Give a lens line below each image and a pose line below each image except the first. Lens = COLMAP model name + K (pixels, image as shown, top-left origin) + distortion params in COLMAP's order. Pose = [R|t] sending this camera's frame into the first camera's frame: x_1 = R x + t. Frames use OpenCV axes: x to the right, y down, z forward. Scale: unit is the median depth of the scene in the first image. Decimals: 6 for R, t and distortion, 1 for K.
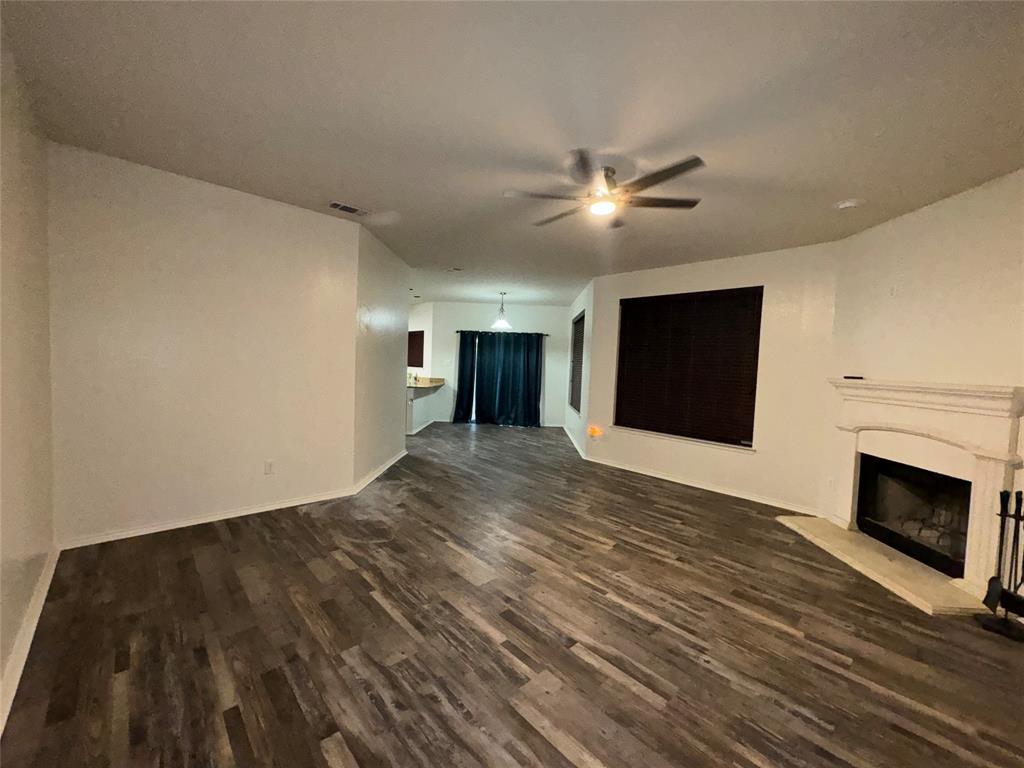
lens RADIAL K [[406.7, 0, 511.3], [0, 406.7, 382.5], [0, 0, 1]] dist [-0.001363, 0.000165]
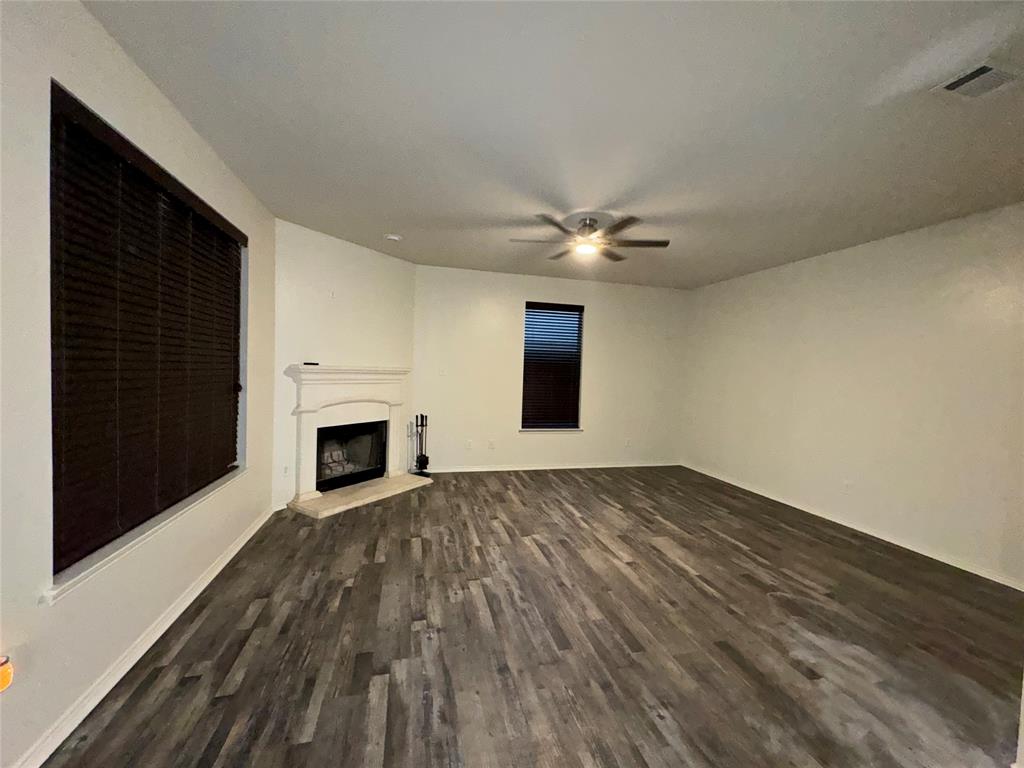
lens RADIAL K [[406.7, 0, 511.3], [0, 406.7, 382.5], [0, 0, 1]] dist [-0.001363, 0.000165]
pose [[-0.870341, -0.086902, 0.484720, -0.211034], [-0.047718, 0.994557, 0.092627, -0.109504], [-0.490131, 0.057487, -0.869751, 2.076133]]
